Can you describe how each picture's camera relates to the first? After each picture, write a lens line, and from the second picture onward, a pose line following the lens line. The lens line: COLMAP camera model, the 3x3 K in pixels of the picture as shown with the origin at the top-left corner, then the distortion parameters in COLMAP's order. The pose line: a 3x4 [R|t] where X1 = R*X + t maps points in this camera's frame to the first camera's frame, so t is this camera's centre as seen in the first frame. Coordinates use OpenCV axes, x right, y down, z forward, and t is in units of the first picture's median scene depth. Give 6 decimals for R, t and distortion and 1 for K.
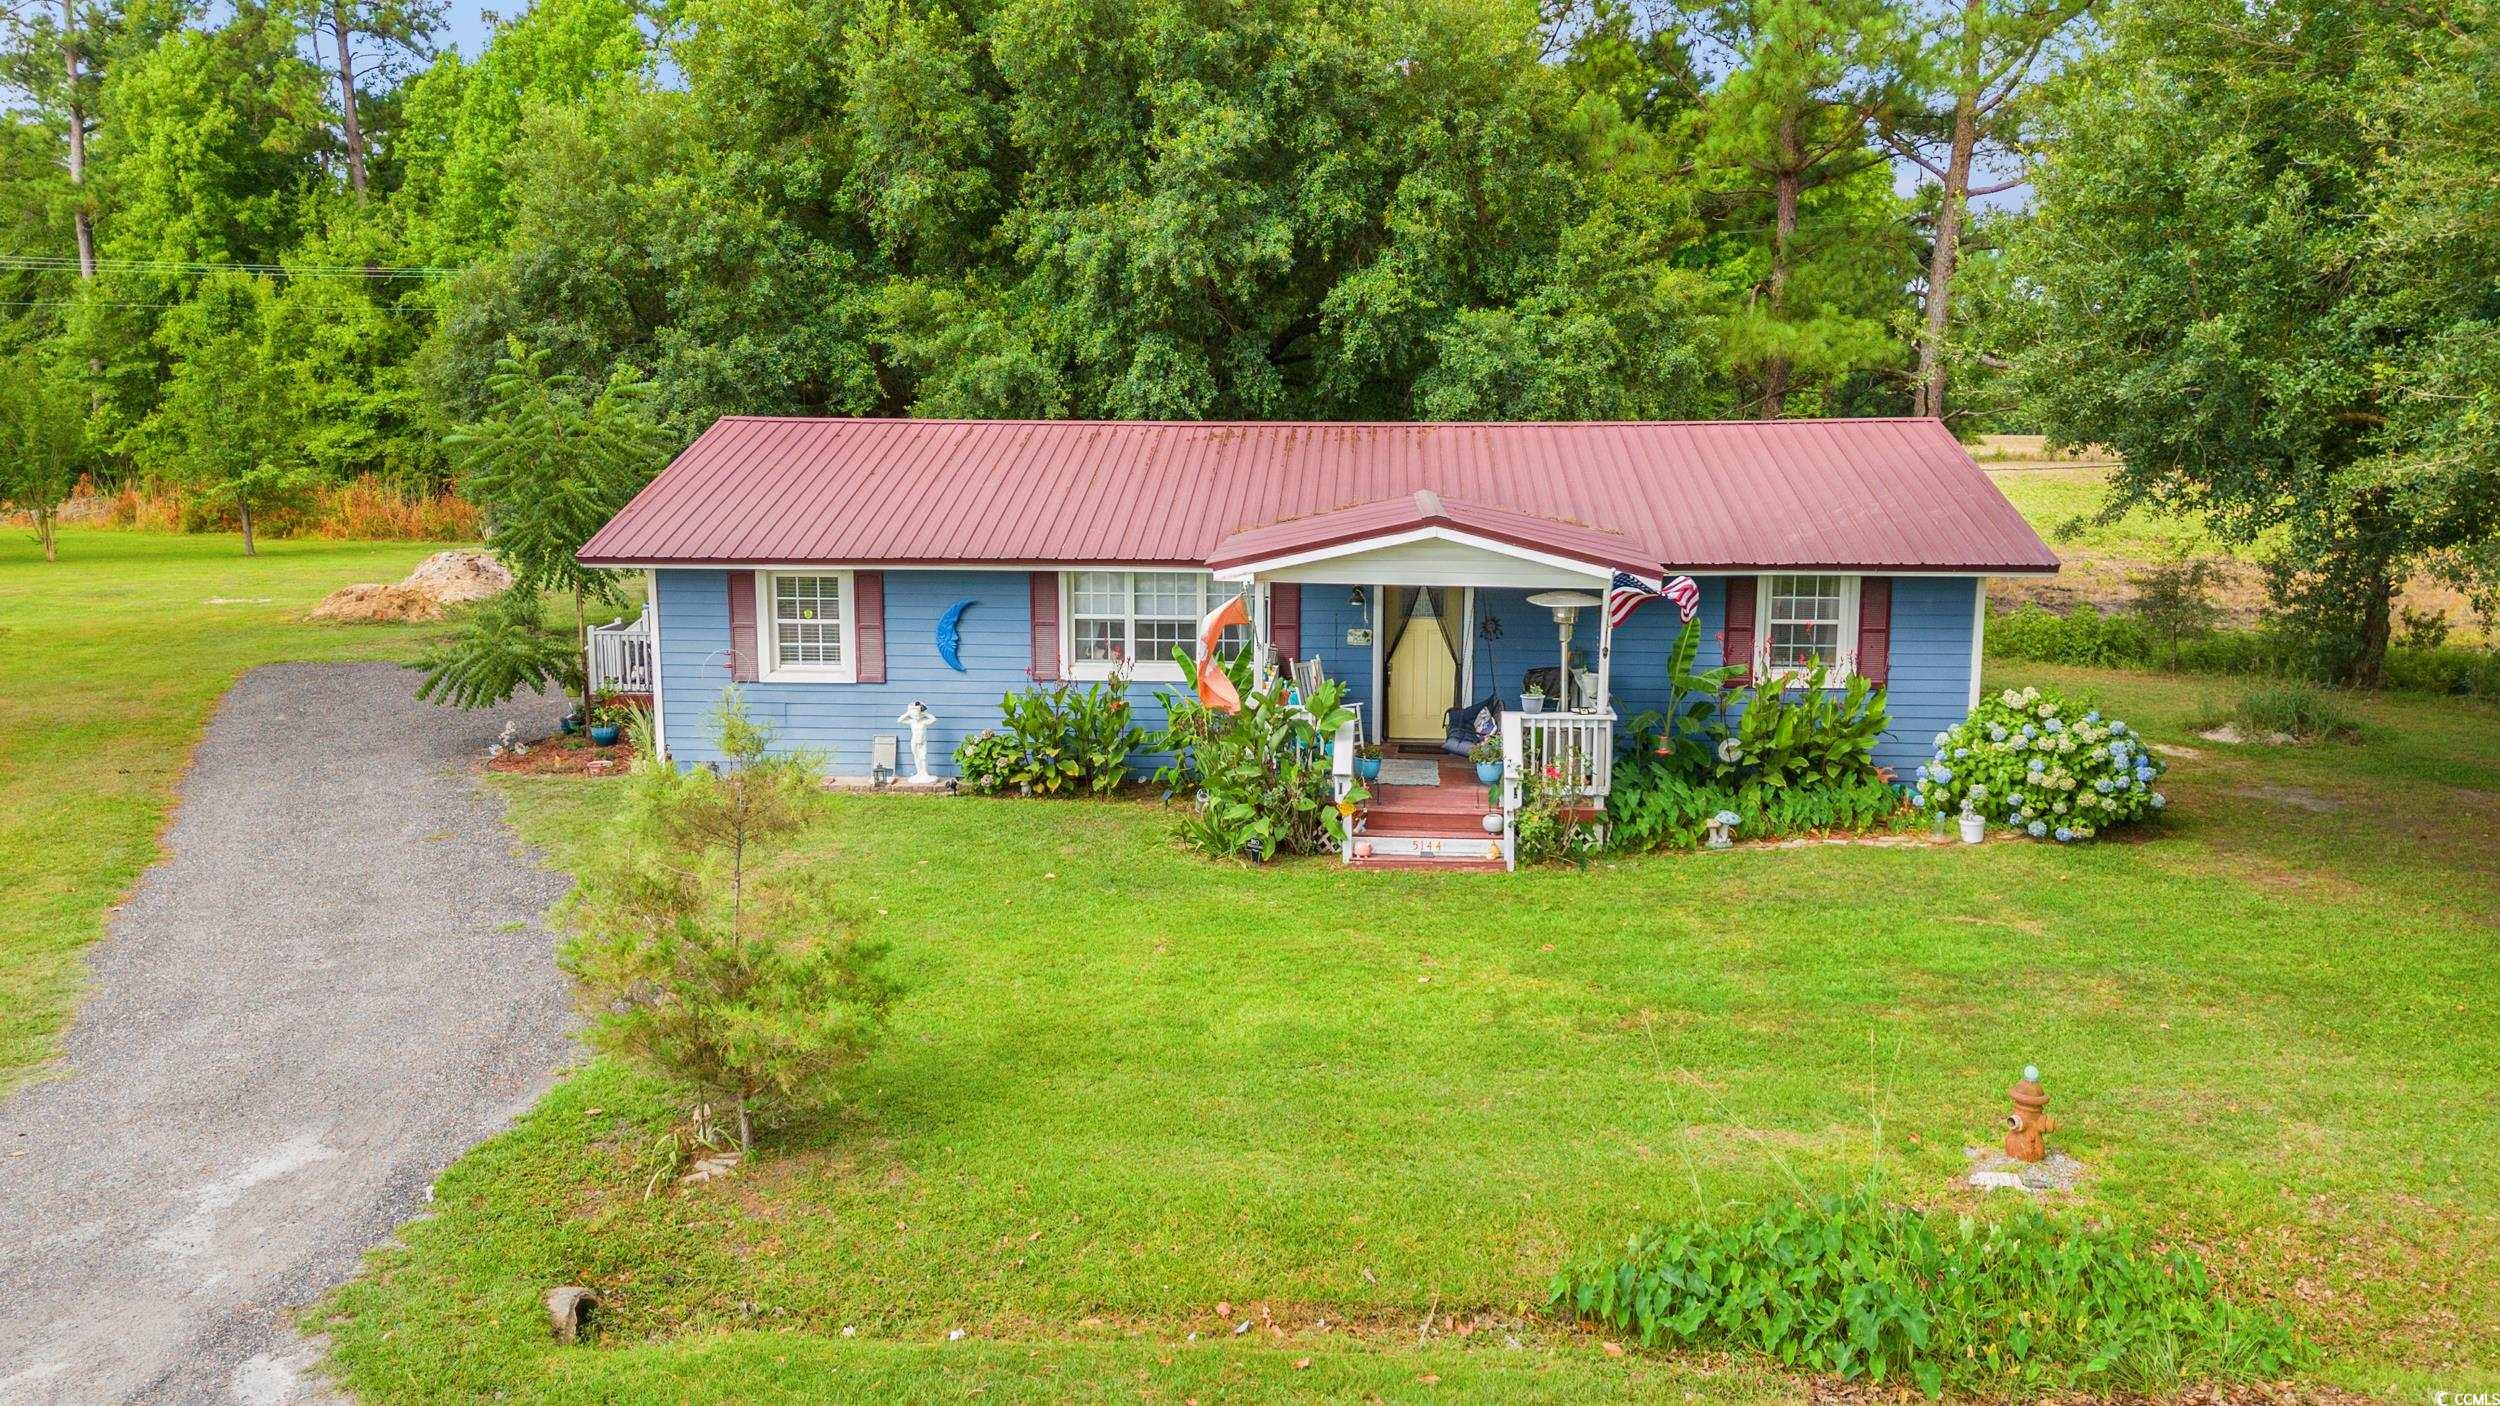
lens RADIAL K [[1811.4, 0, 1250.0], [0, 1811.4, 703.0], [0, 0, 1]] dist [0.073352, -0.069796]
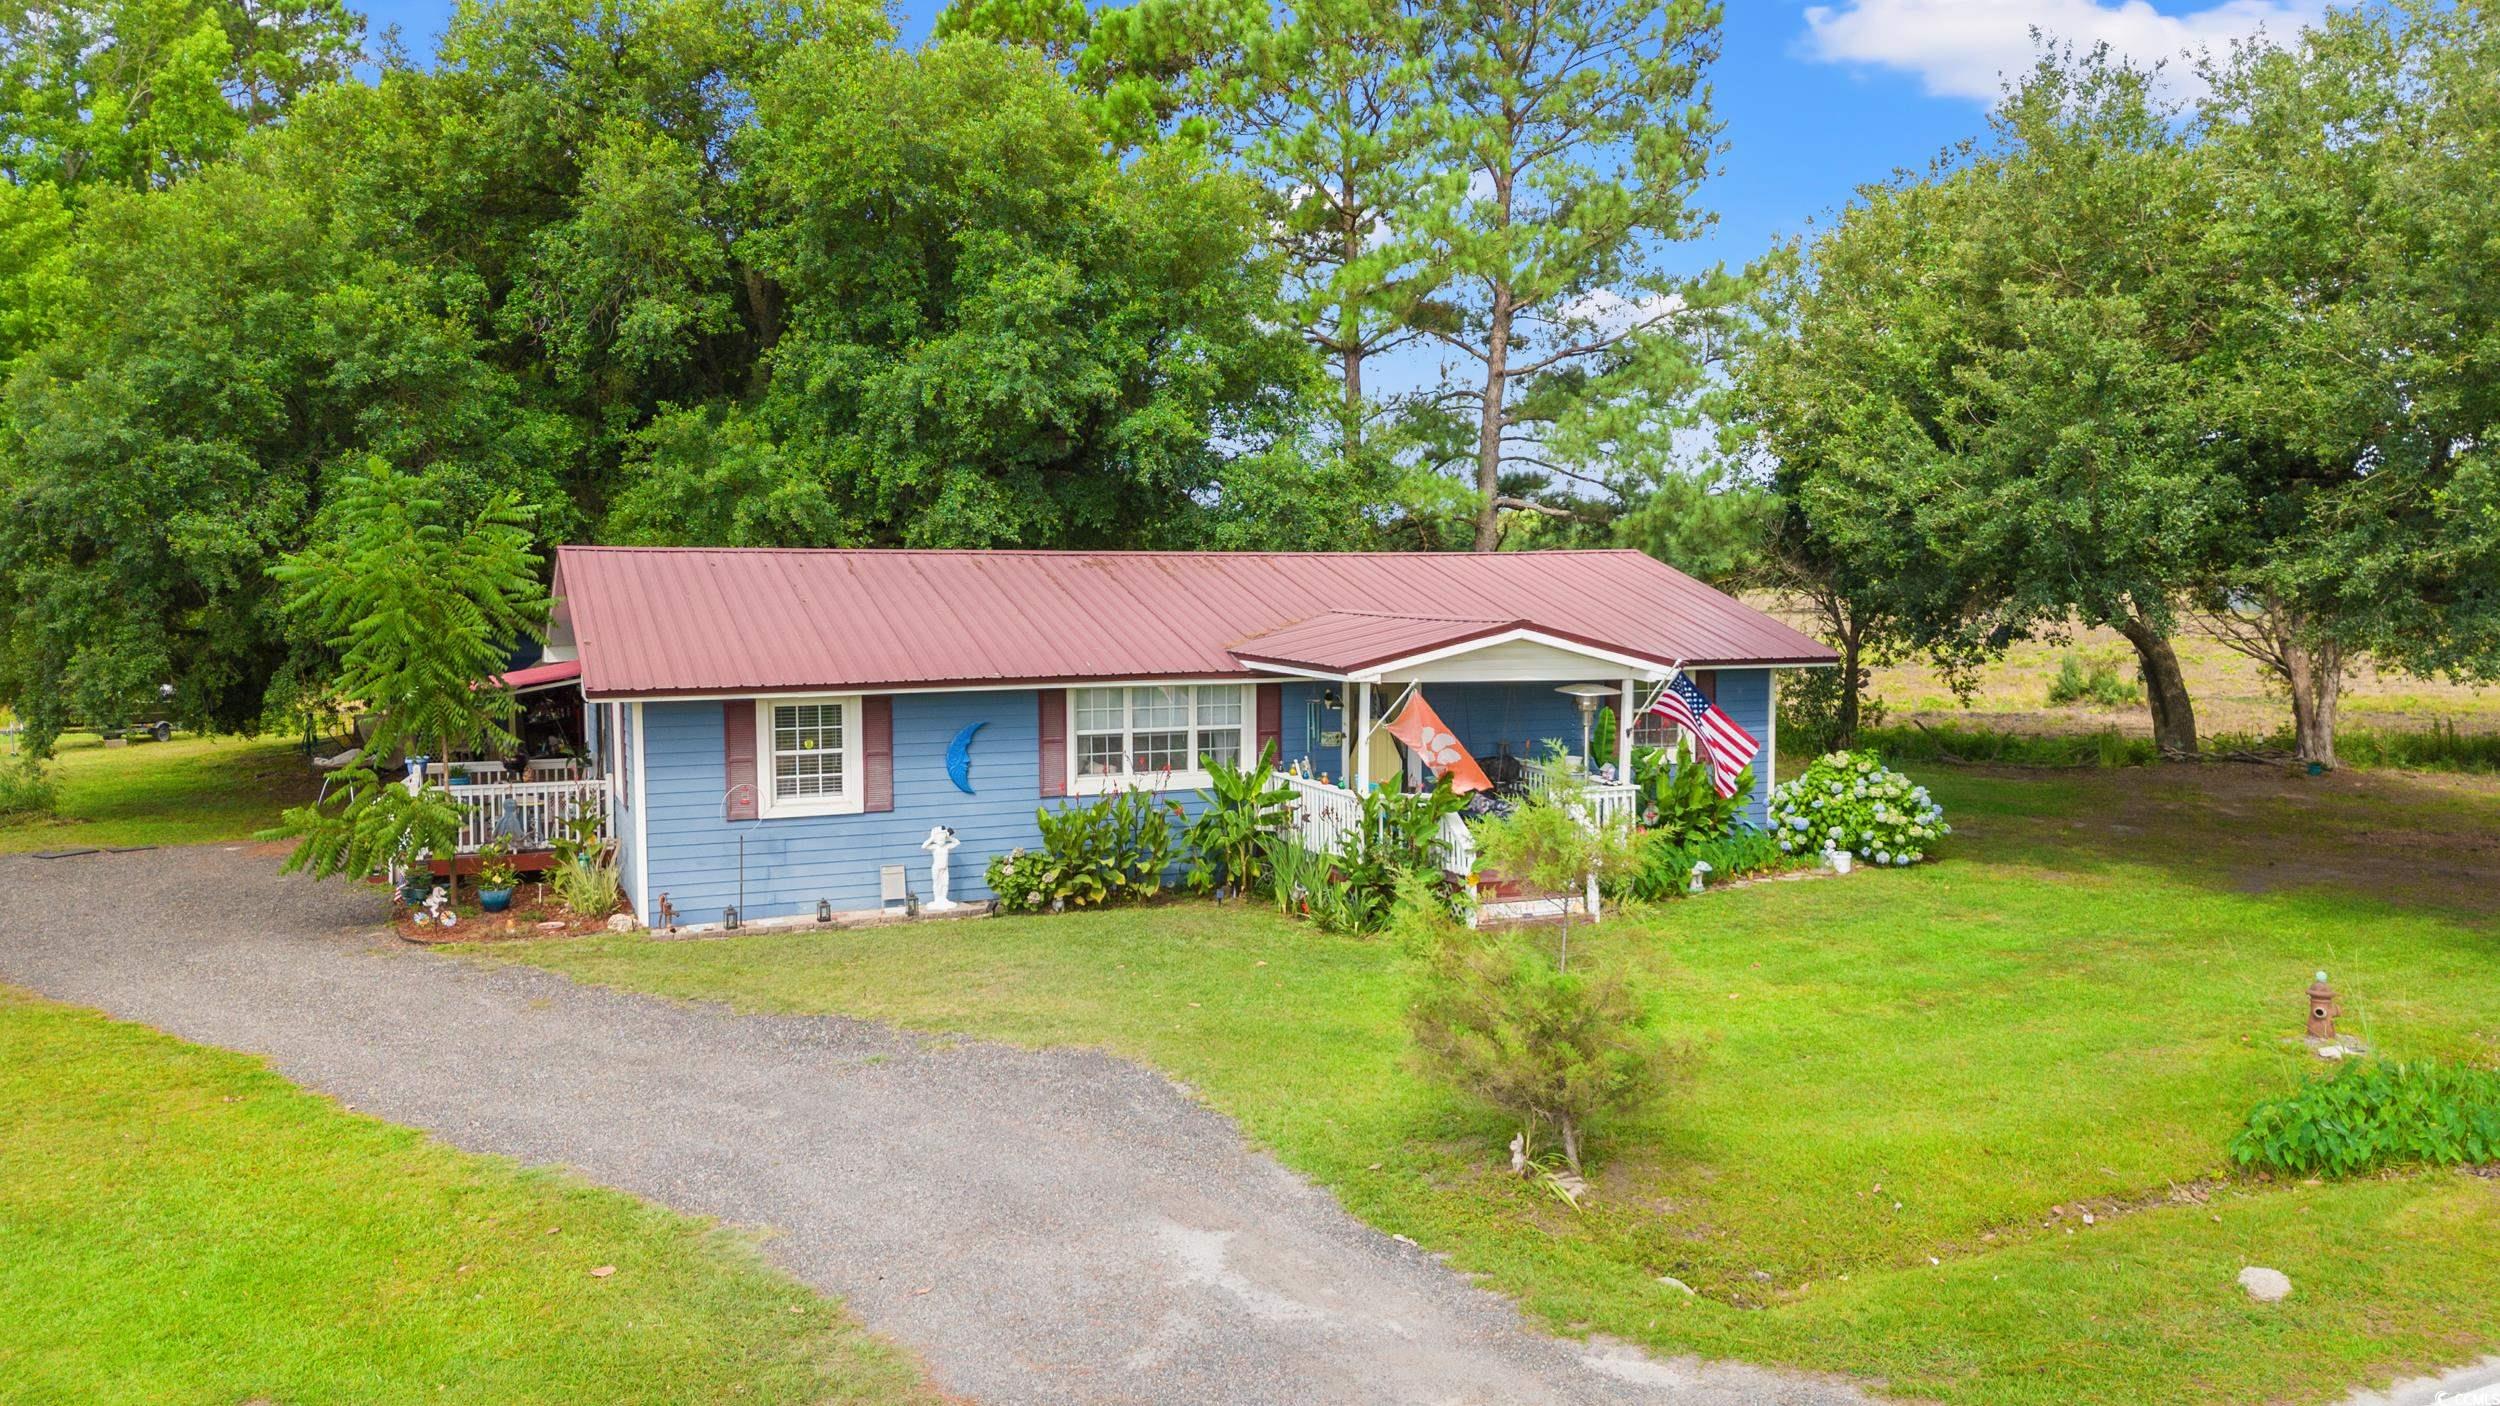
lens RADIAL K [[1811.4, 0, 1250.0], [0, 1811.4, 703.0], [0, 0, 1]] dist [0.073352, -0.069796]
pose [[0.891545, -0.036917, 0.451426, -0.475380], [0.075954, 0.994745, -0.068657, 0.013294], [-0.446519, 0.095499, 0.889663, 0.042448]]
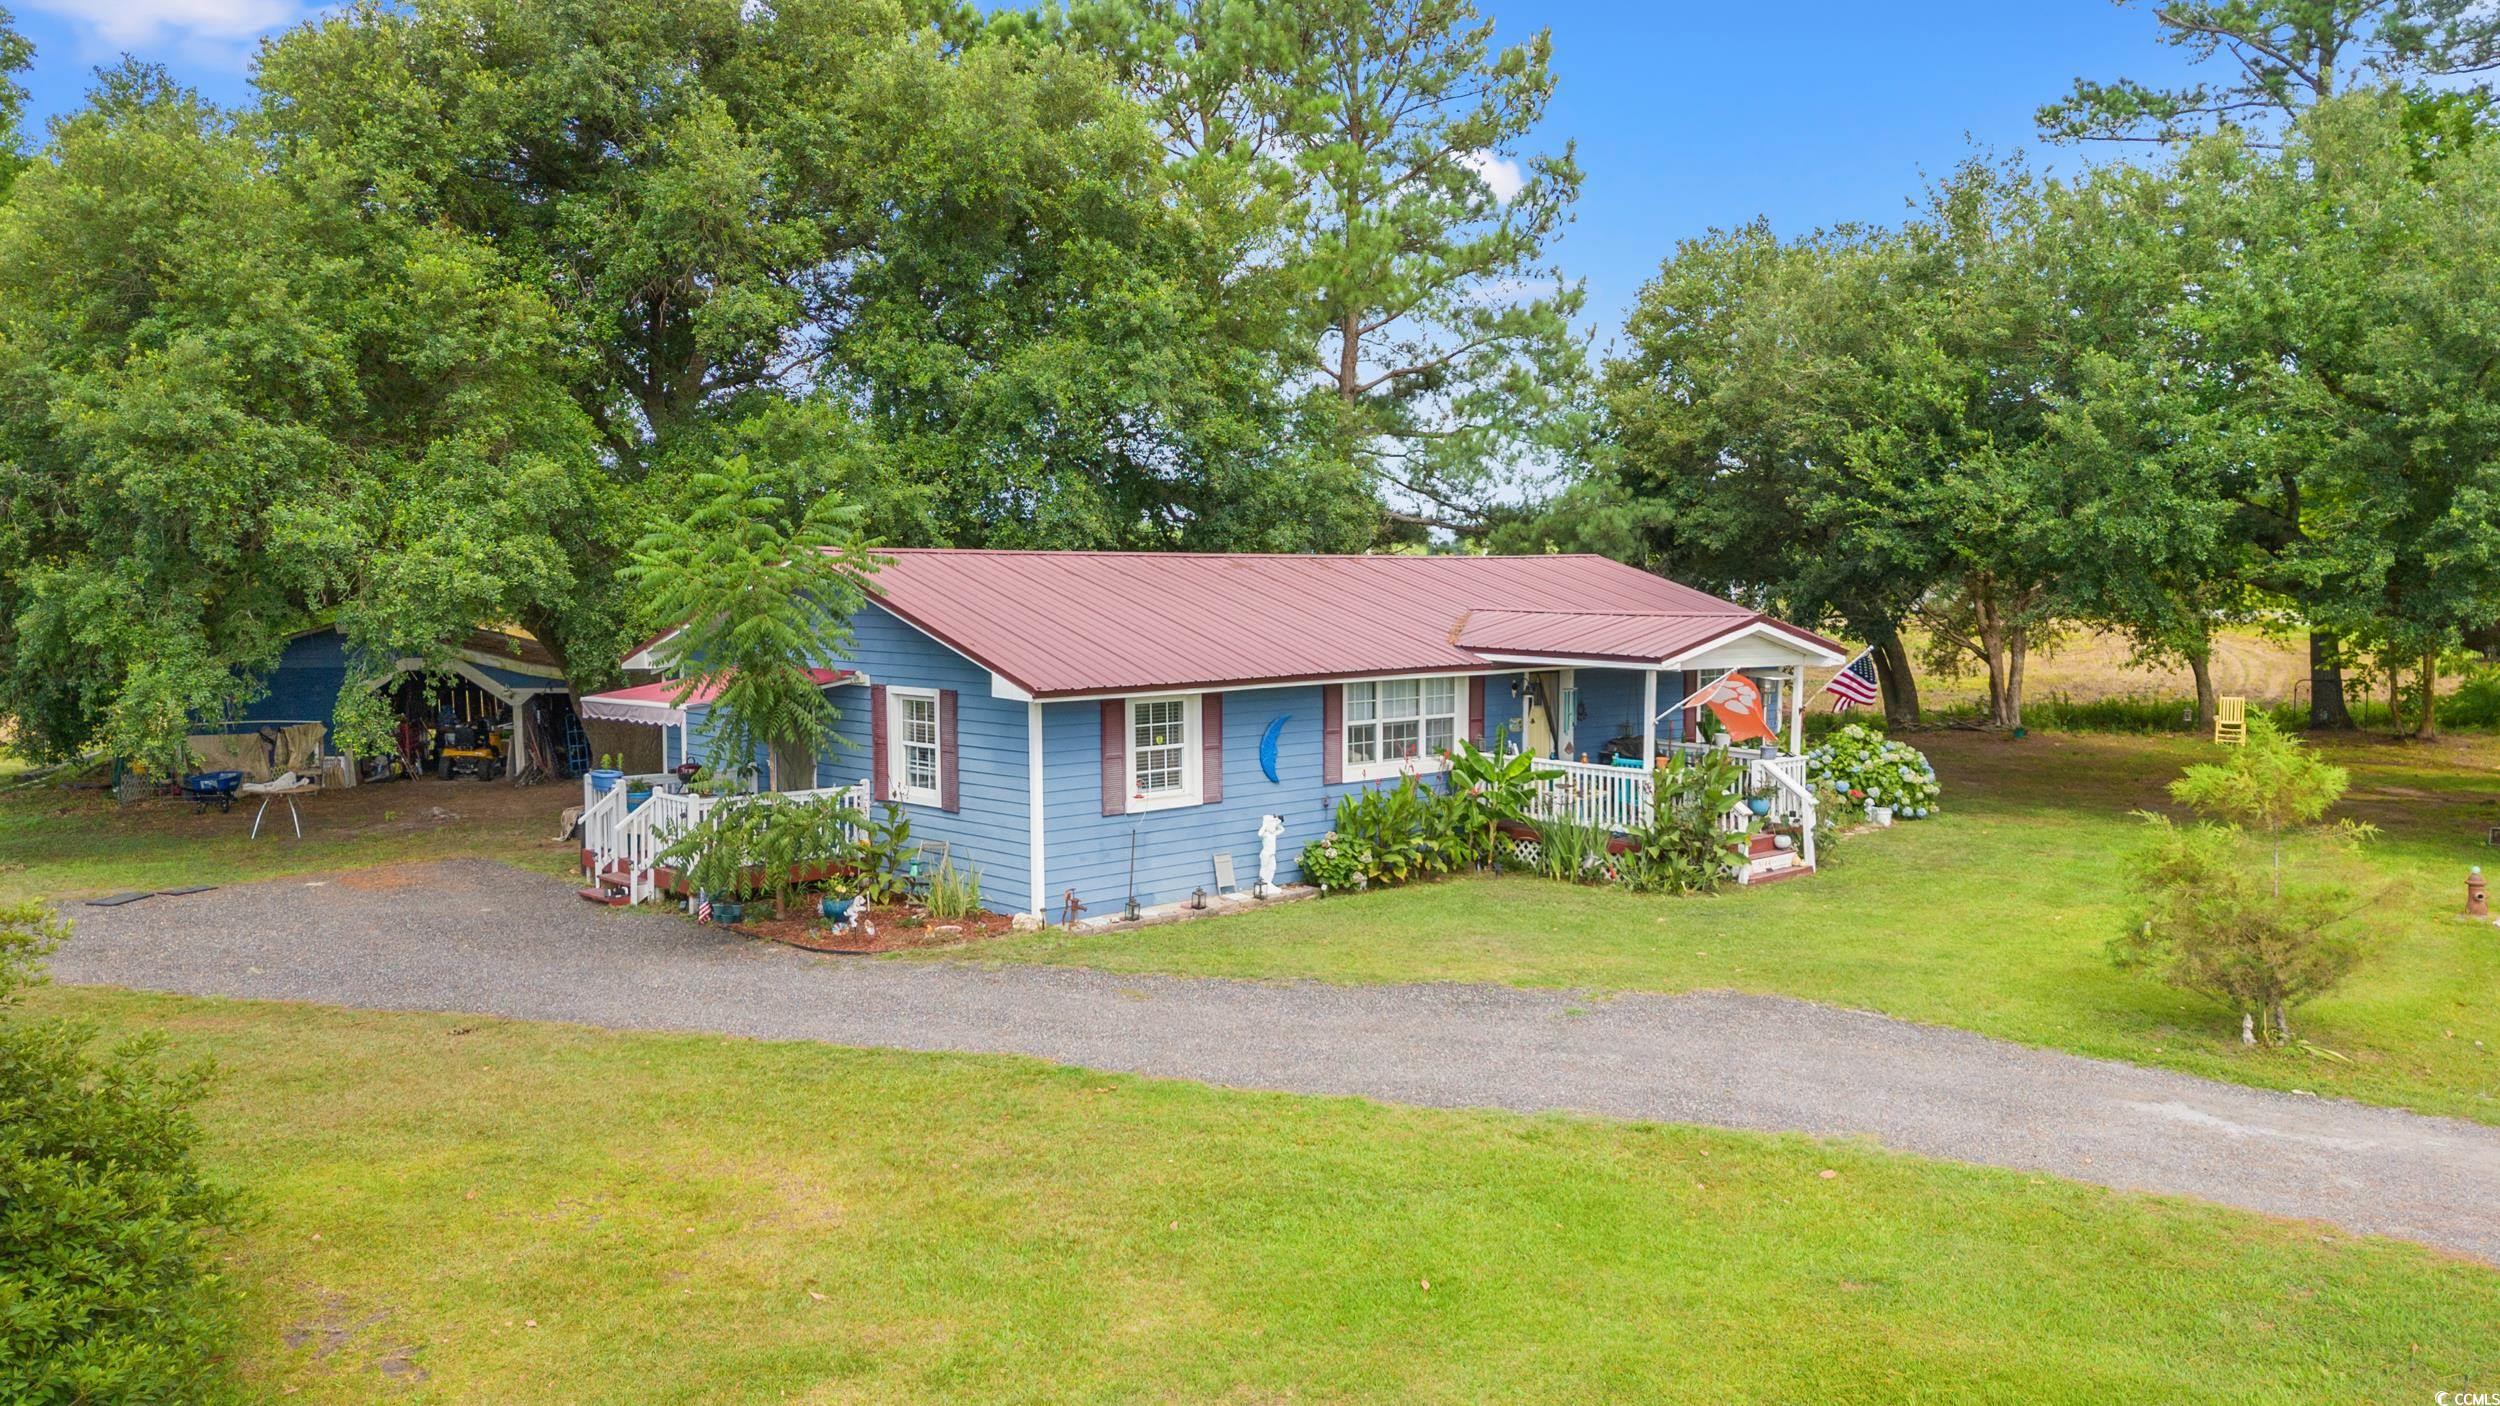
lens RADIAL K [[1811.4, 0, 1250.0], [0, 1811.4, 703.0], [0, 0, 1]] dist [0.073352, -0.069796]
pose [[0.684274, -0.054604, 0.727178, -0.941311], [0.116170, 0.992620, -0.034779, -0.029303], [-0.719913, 0.108275, 0.685567, 0.290435]]
